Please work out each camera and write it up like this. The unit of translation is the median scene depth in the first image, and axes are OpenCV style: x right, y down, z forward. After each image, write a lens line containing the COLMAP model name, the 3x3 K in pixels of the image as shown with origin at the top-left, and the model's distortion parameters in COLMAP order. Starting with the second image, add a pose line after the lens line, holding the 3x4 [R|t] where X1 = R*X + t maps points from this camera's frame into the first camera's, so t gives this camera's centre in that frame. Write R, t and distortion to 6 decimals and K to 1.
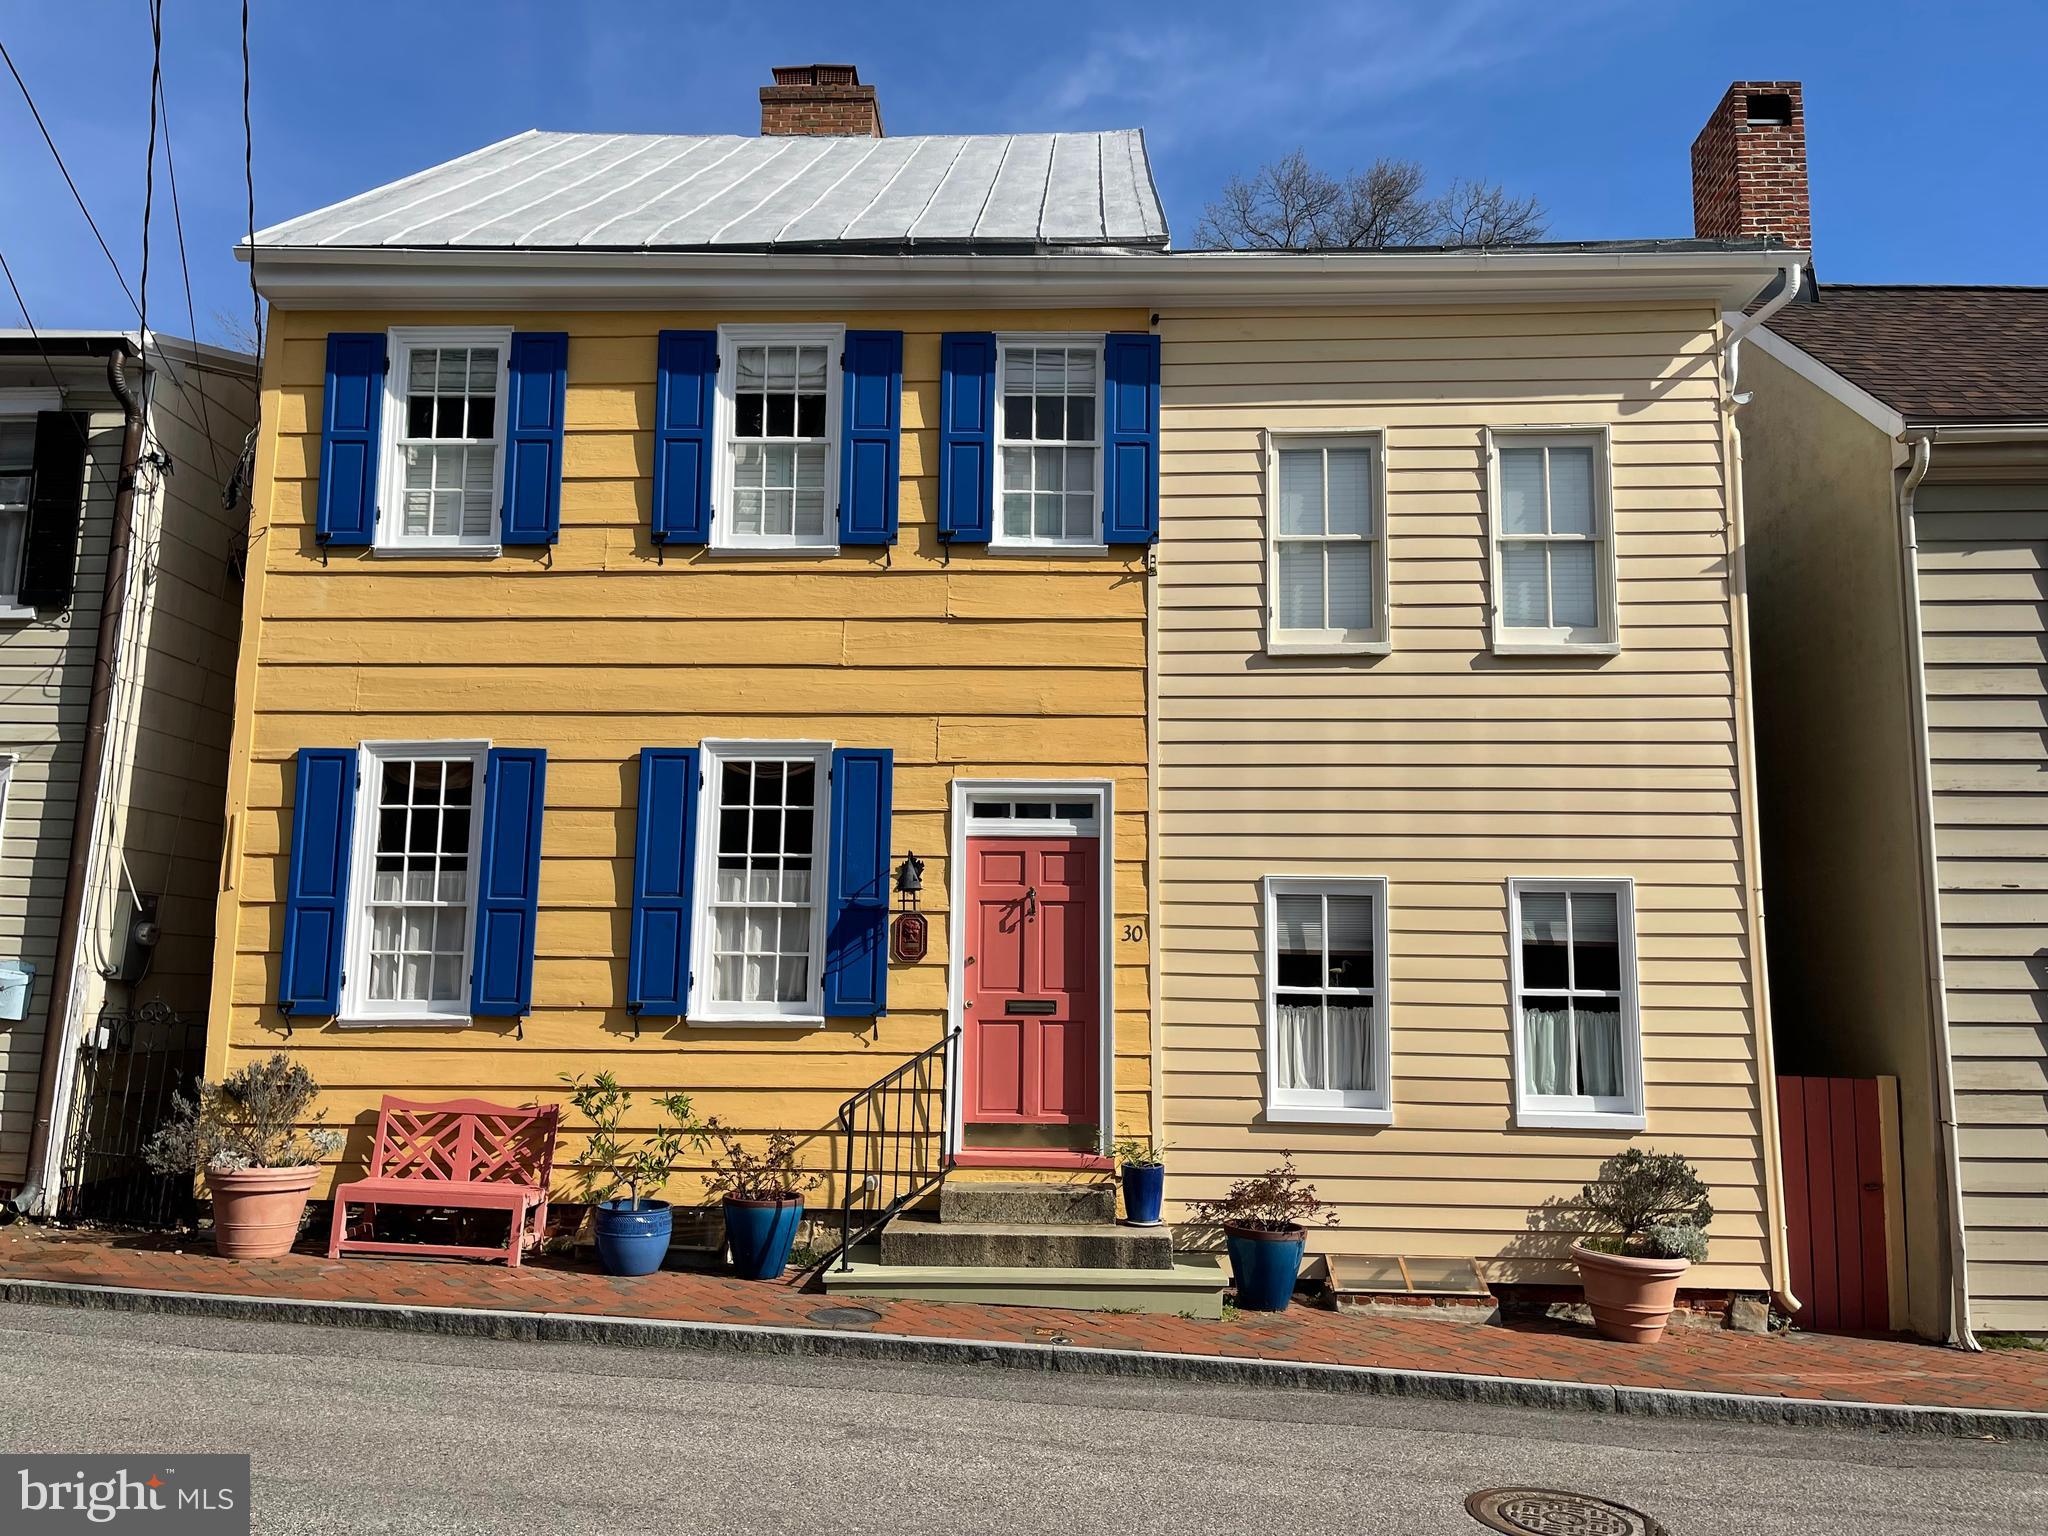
lens RADIAL K [[1697.6, 0, 1024.0], [0, 1697.6, 768.0], [0, 0, 1]] dist [0.198570, -0.354552]
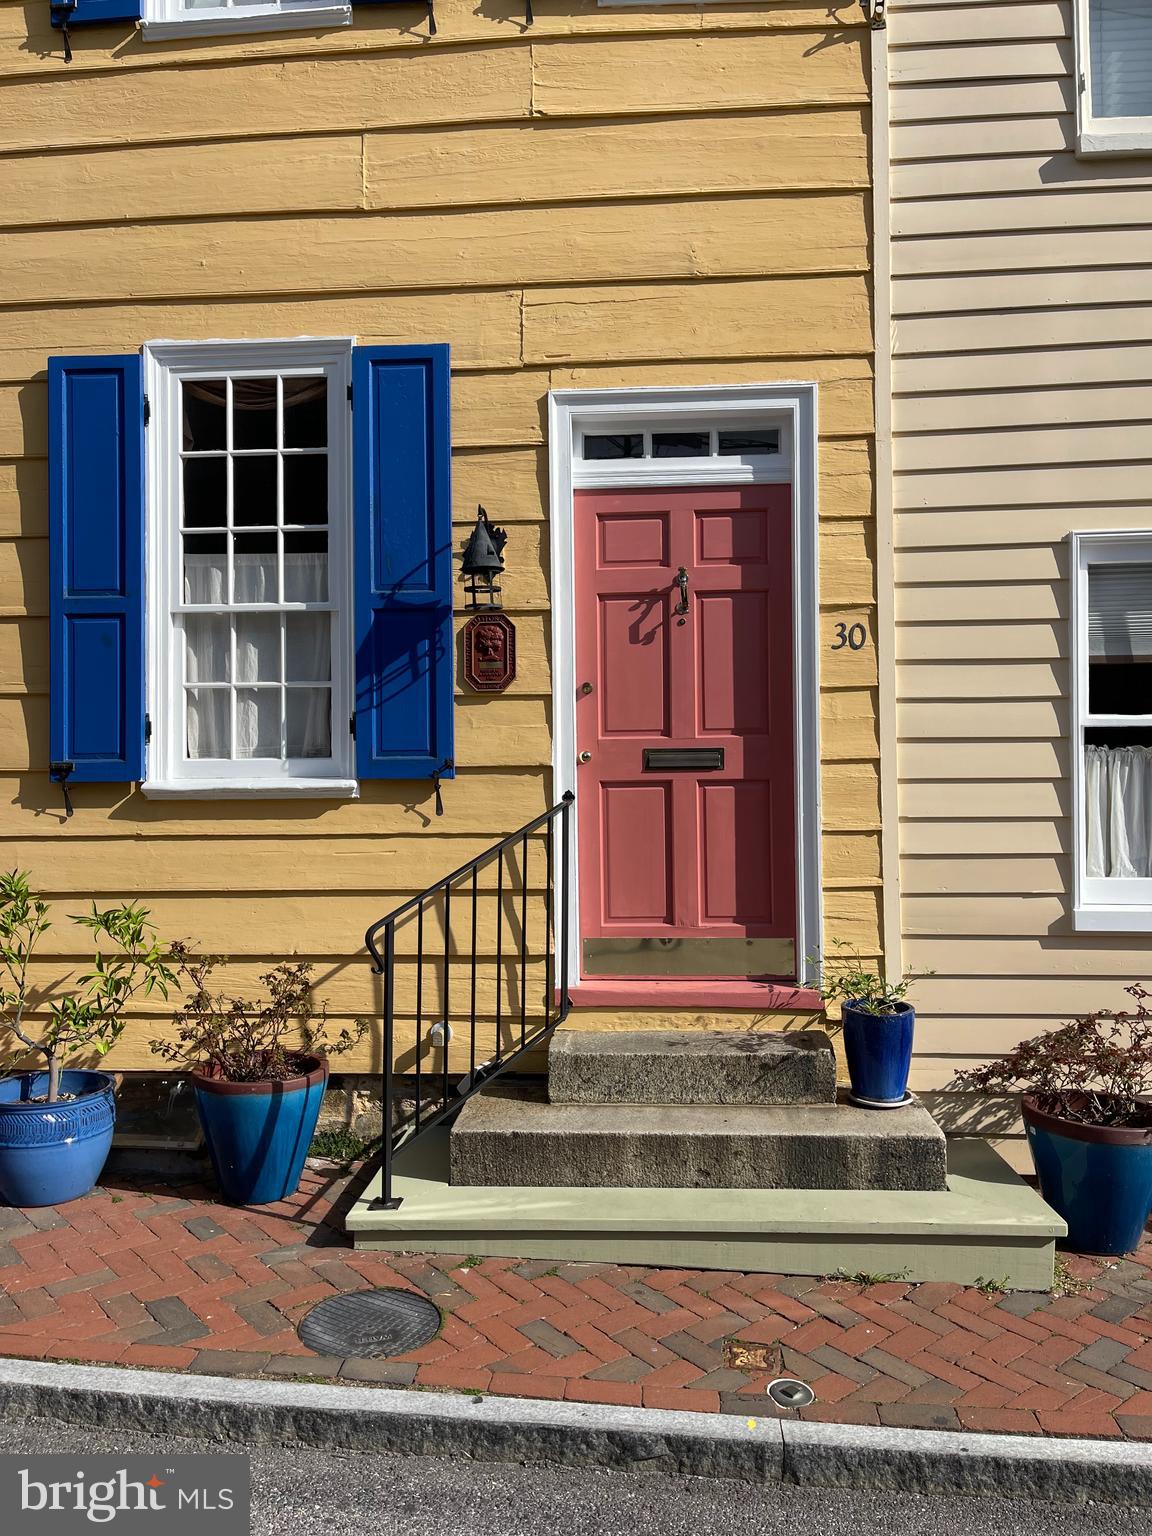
lens RADIAL K [[1273.2, 0, 576.0], [0, 1273.2, 768.0], [0, 0, 1]] dist [0.198570, -0.354552]
pose [[0.999219, -0.021563, -0.033098, -0.019968], [0.025569, 0.991726, 0.125803, 0.083010], [0.030111, -0.126551, 0.991503, 0.529461]]
